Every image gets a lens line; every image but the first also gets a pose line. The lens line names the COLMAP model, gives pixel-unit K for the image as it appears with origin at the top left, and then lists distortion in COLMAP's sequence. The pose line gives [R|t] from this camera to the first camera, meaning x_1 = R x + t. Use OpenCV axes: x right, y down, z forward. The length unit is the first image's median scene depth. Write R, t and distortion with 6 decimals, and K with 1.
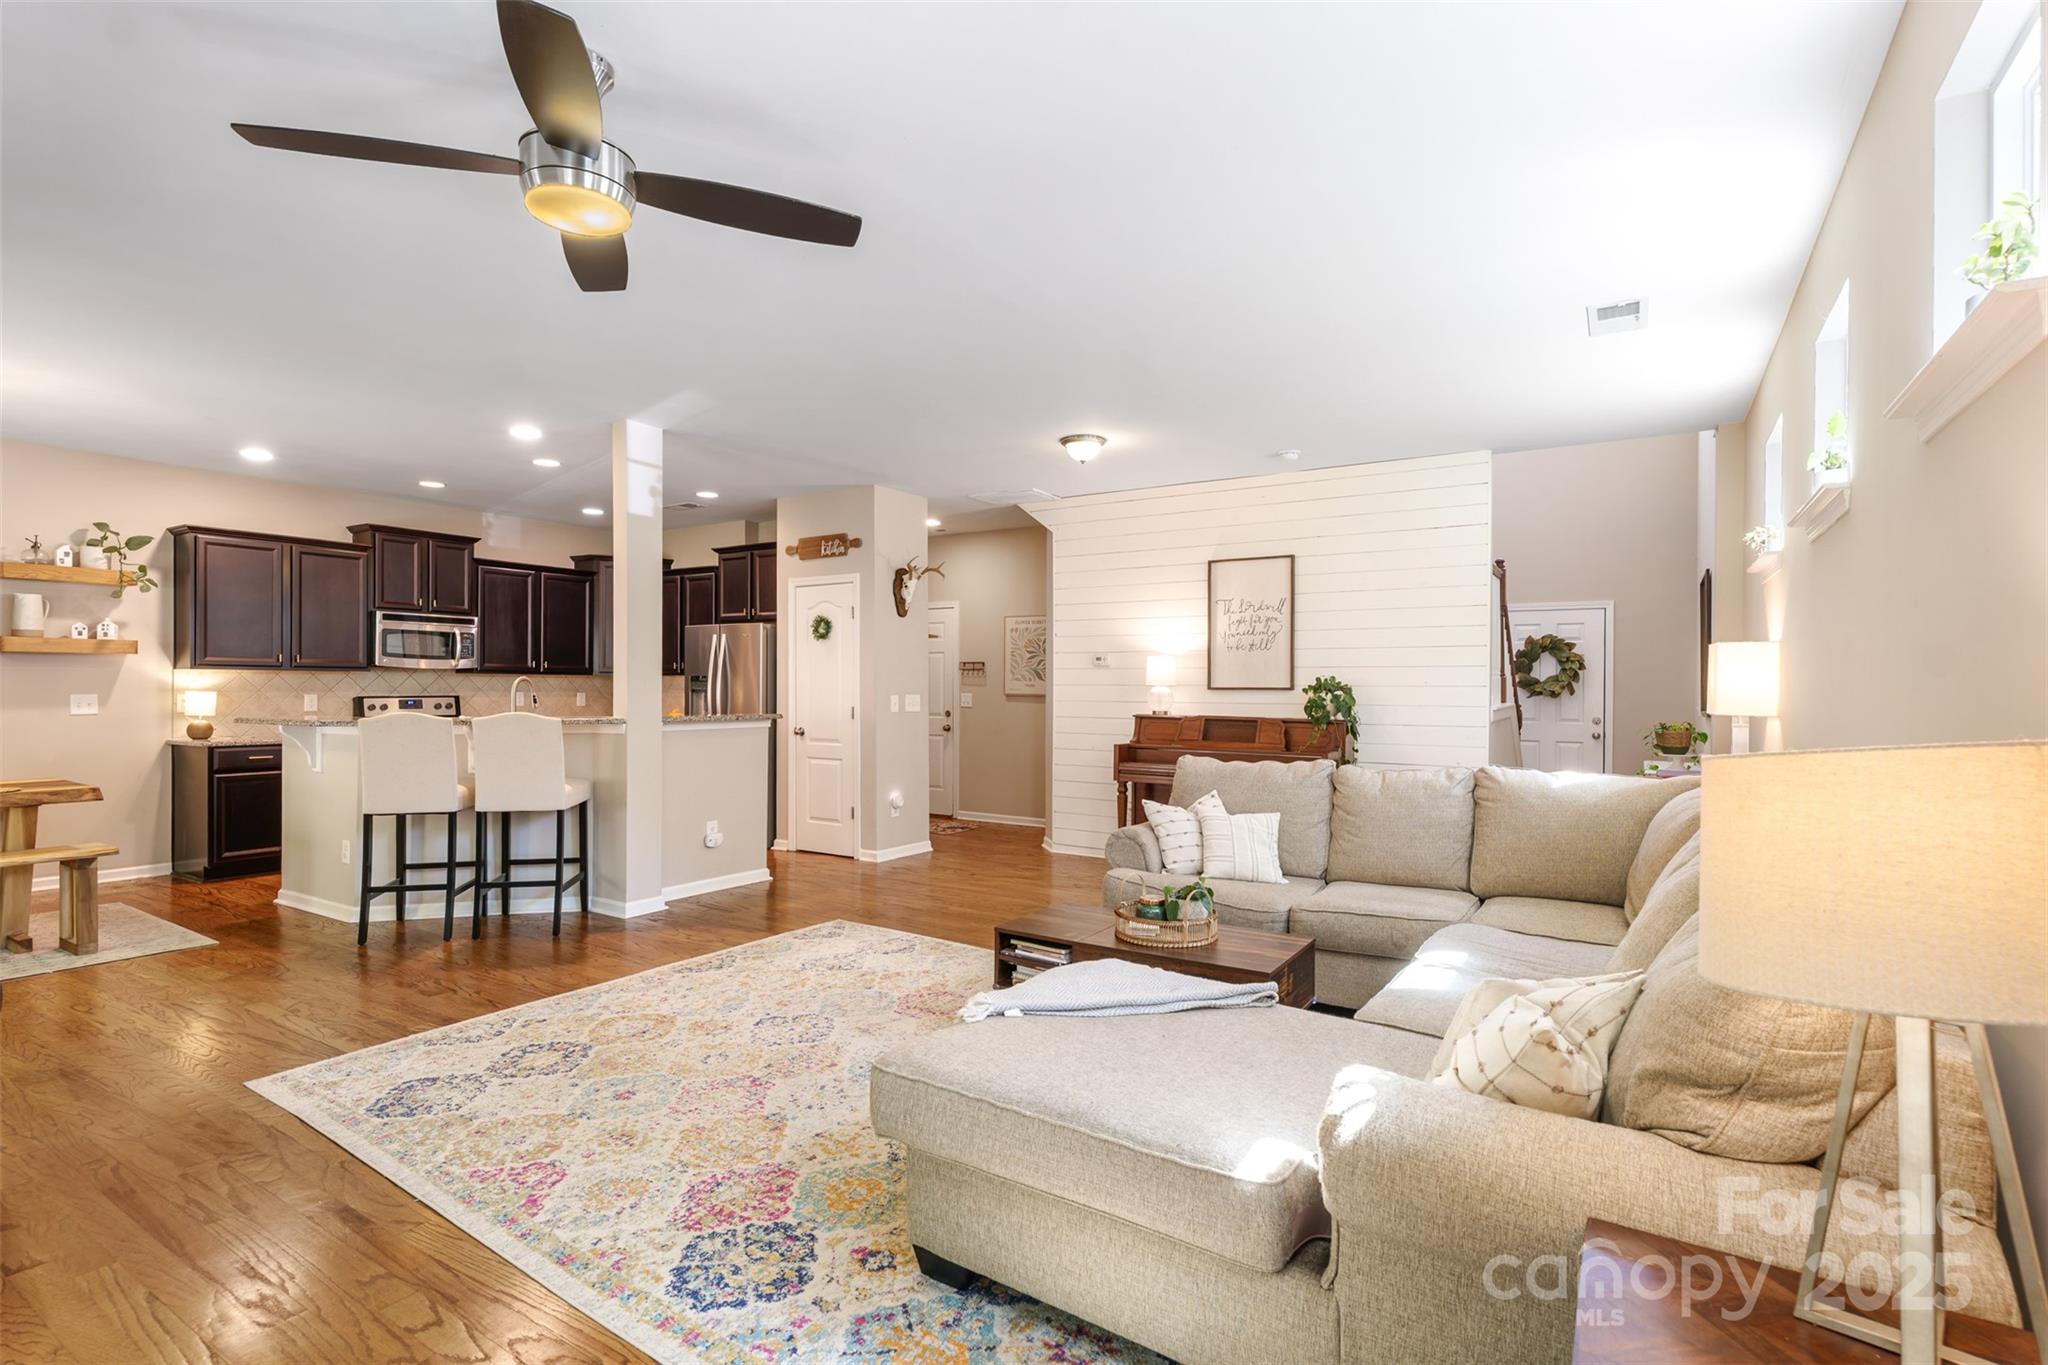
lens RADIAL K [[961.9, 0, 1025.7], [0, 961.9, 691.4], [0, 0, 1]] dist [0.004312, -0.000595]
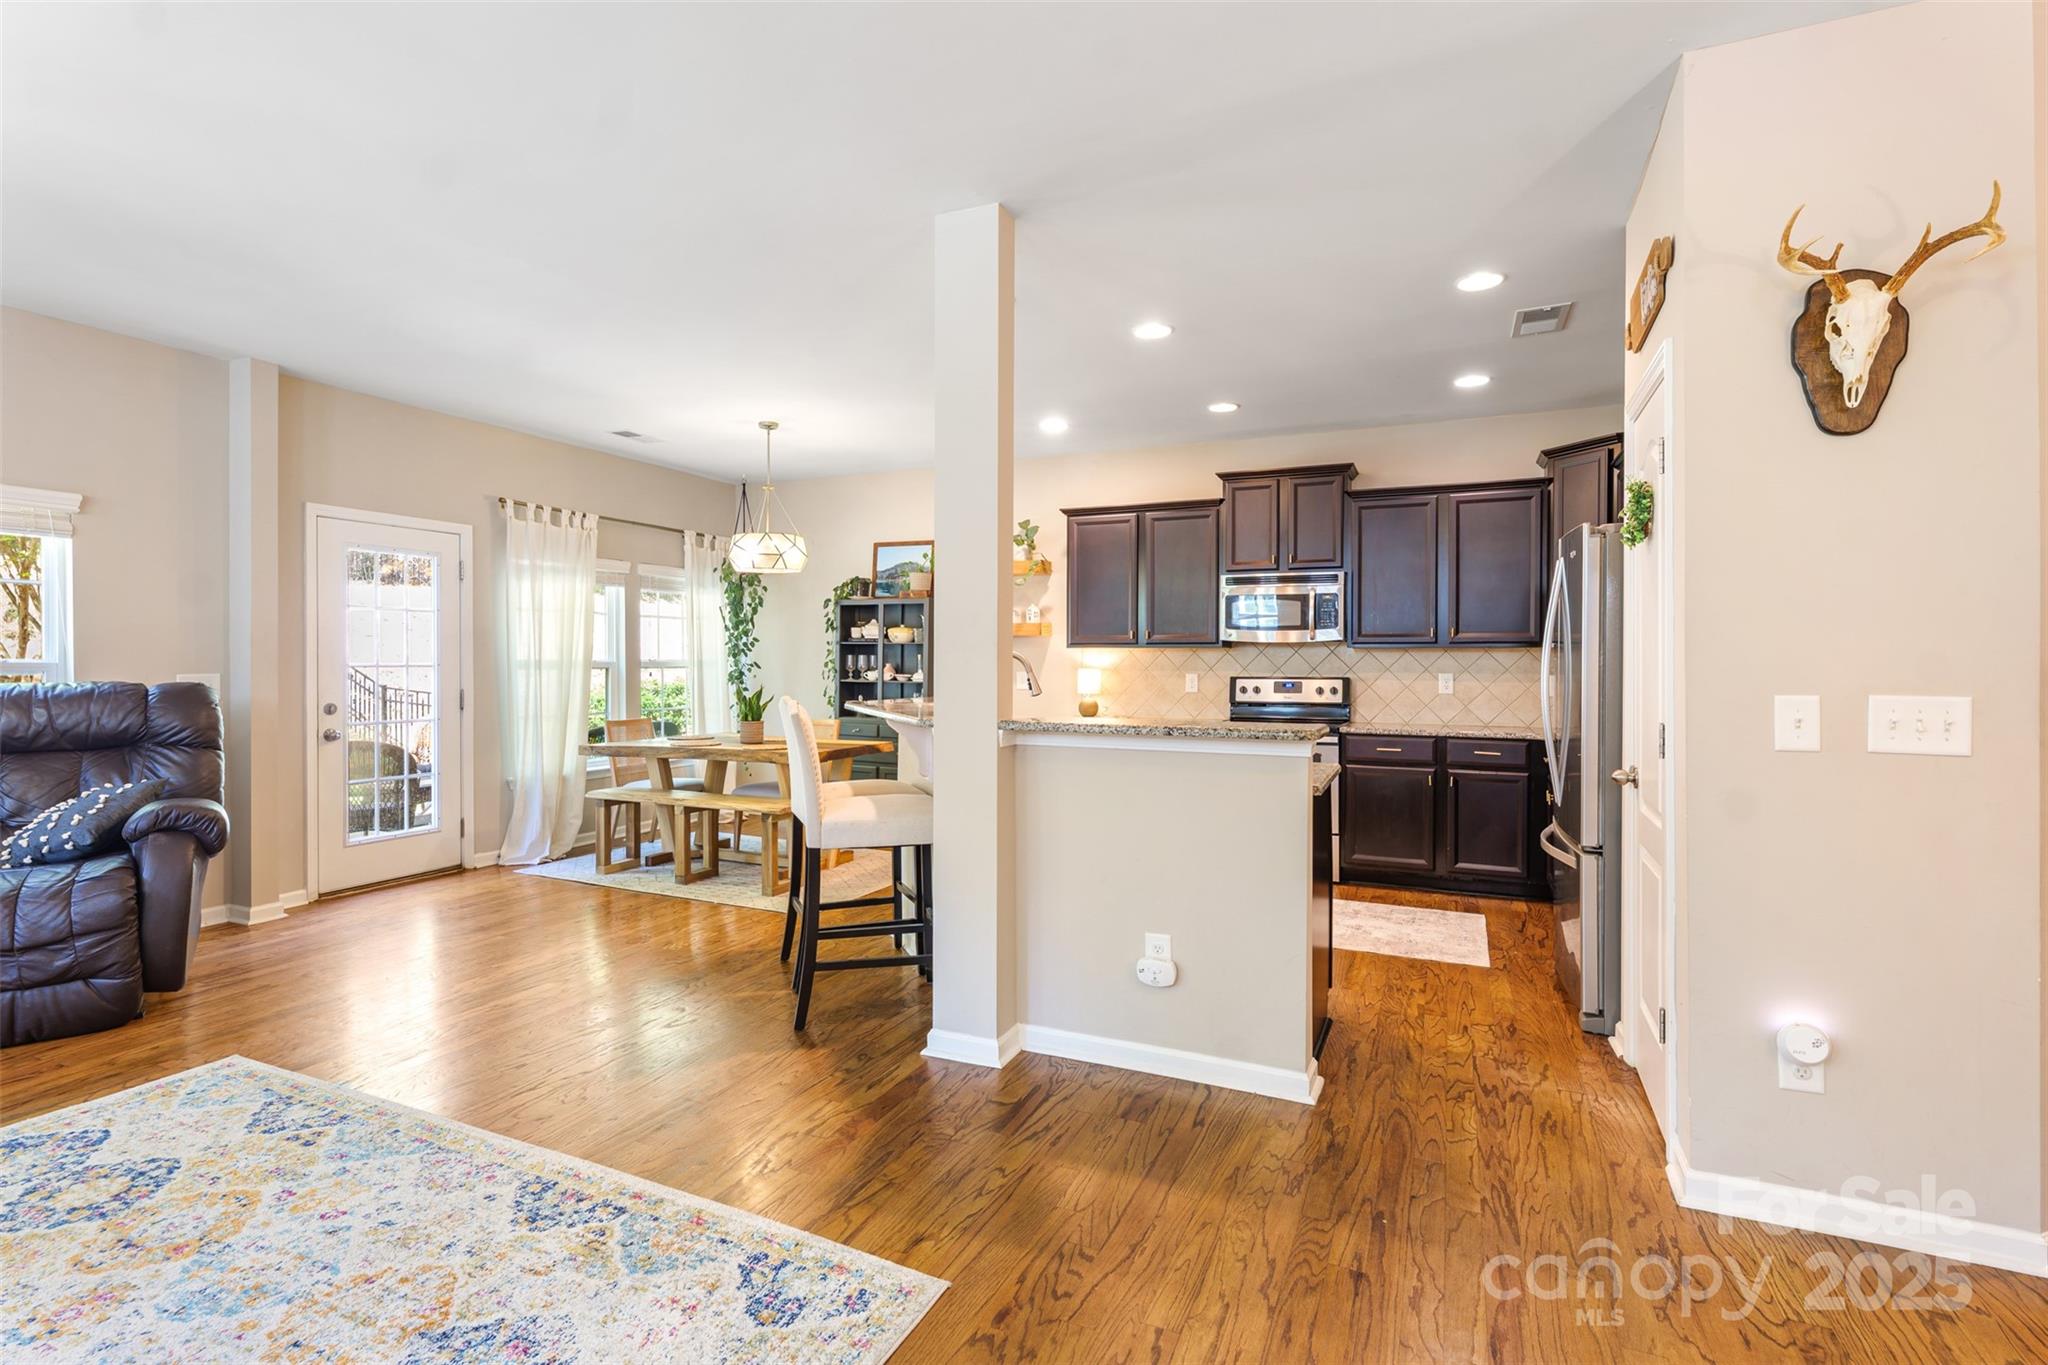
lens RADIAL K [[961.9, 0, 1019.0], [0, 961.9, 669.5], [0, 0, 1]] dist [0.004312, -0.000595]
pose [[0.145337, 0.005017, -0.989370, 0.147867], [-0.005333, 0.999977, 0.004288, -0.004533], [0.989368, 0.004653, 0.145360, 0.785179]]
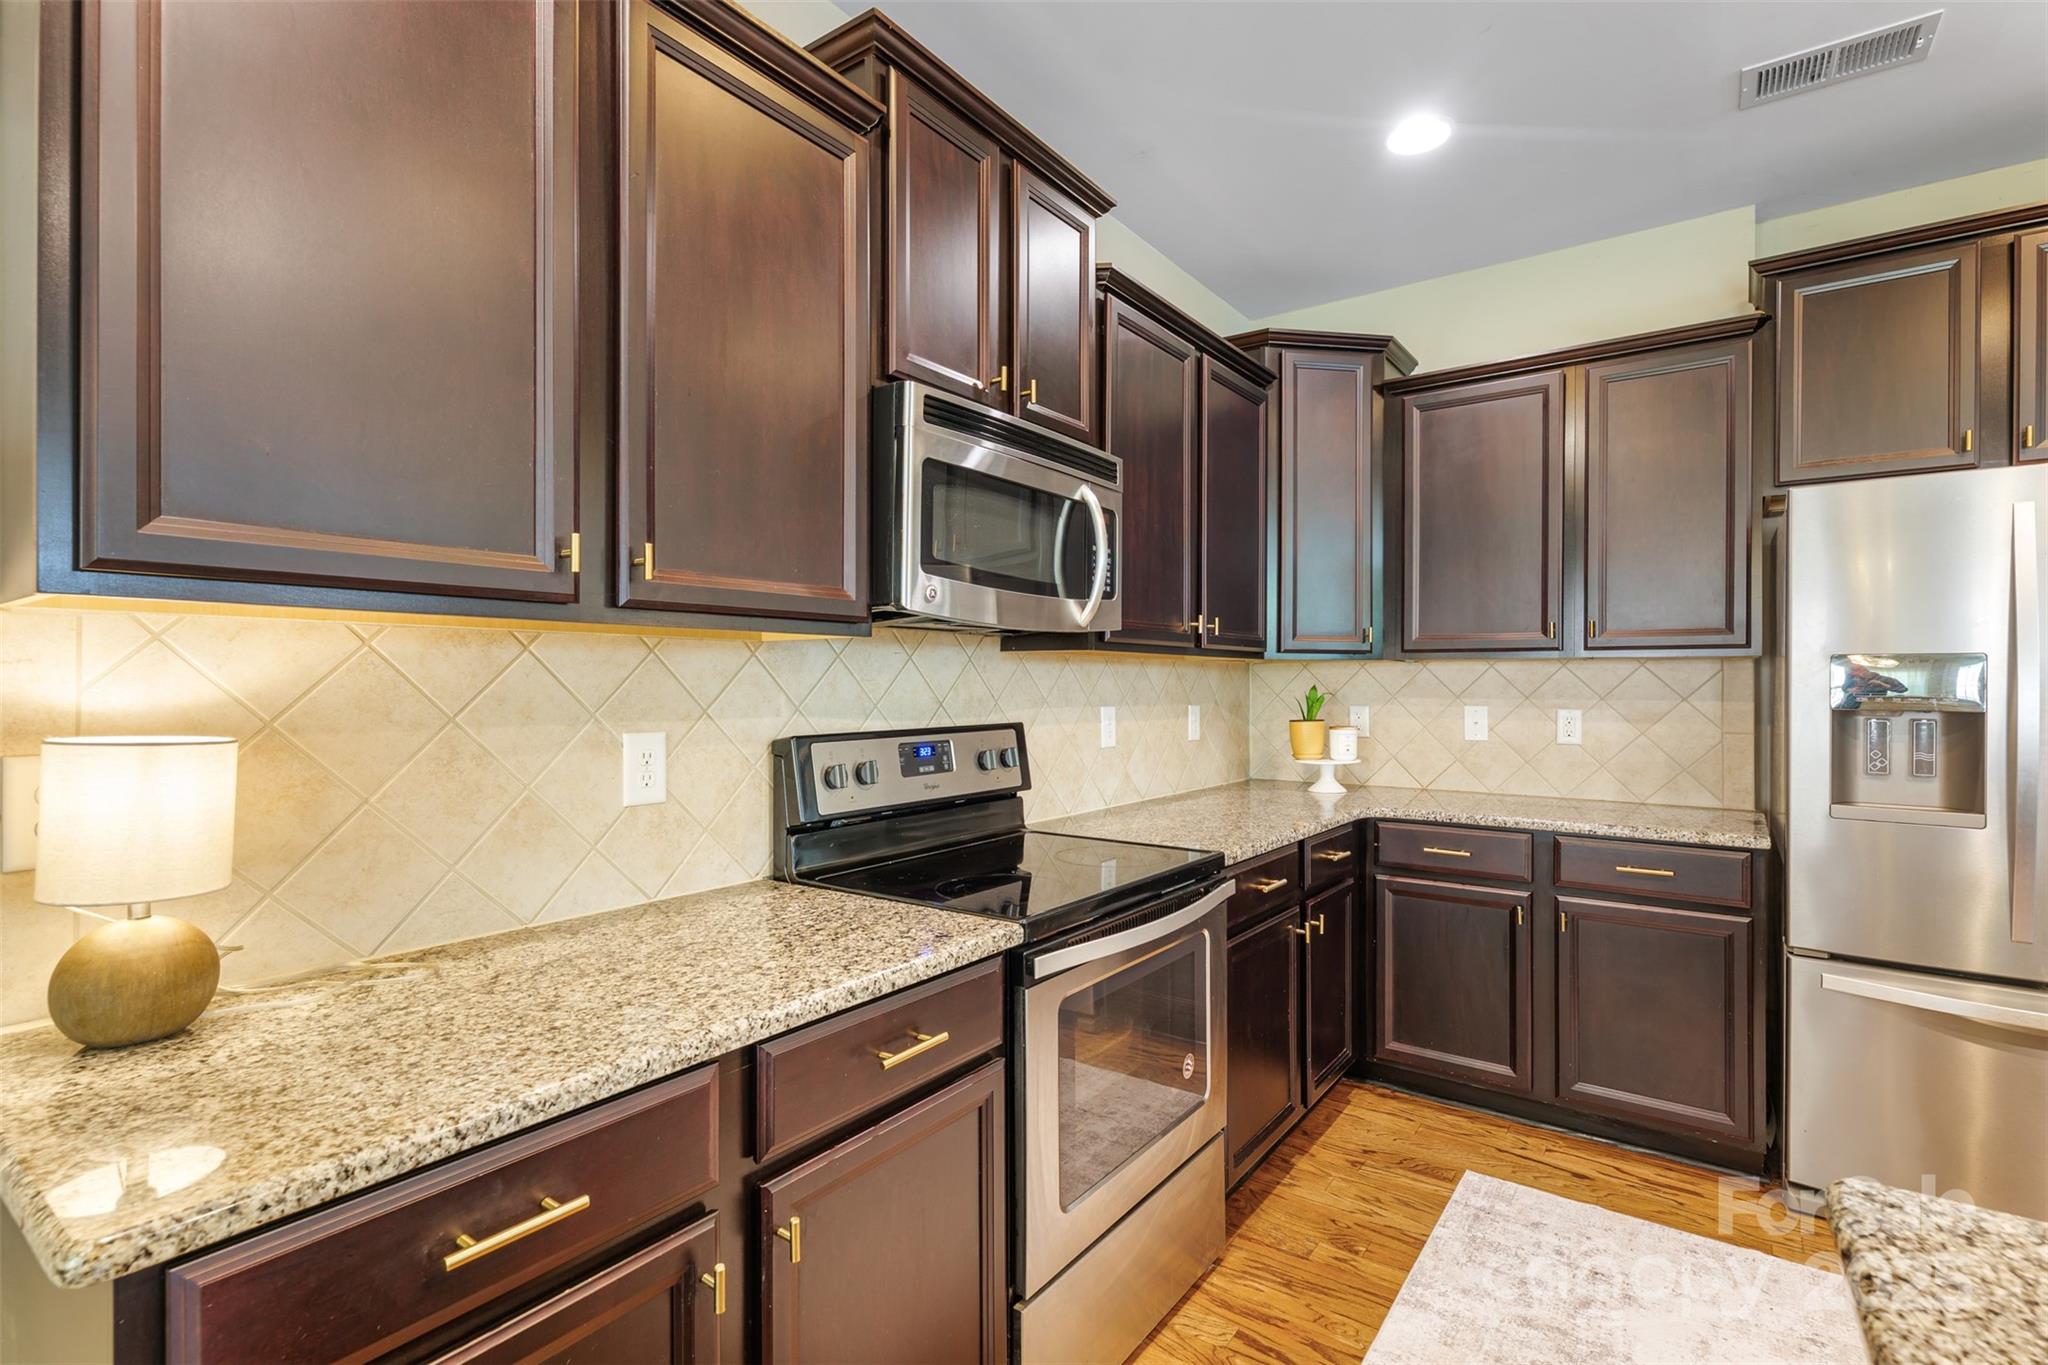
lens RADIAL K [[961.9, 0, 1025.4], [0, 961.9, 678.4], [0, 0, 1]] dist [0.004312, -0.000595]
pose [[0.997940, -0.002358, -0.064113, -0.701812], [0.001871, 0.999969, -0.007658, -0.009380], [0.064129, 0.007522, 0.997913, 0.853655]]
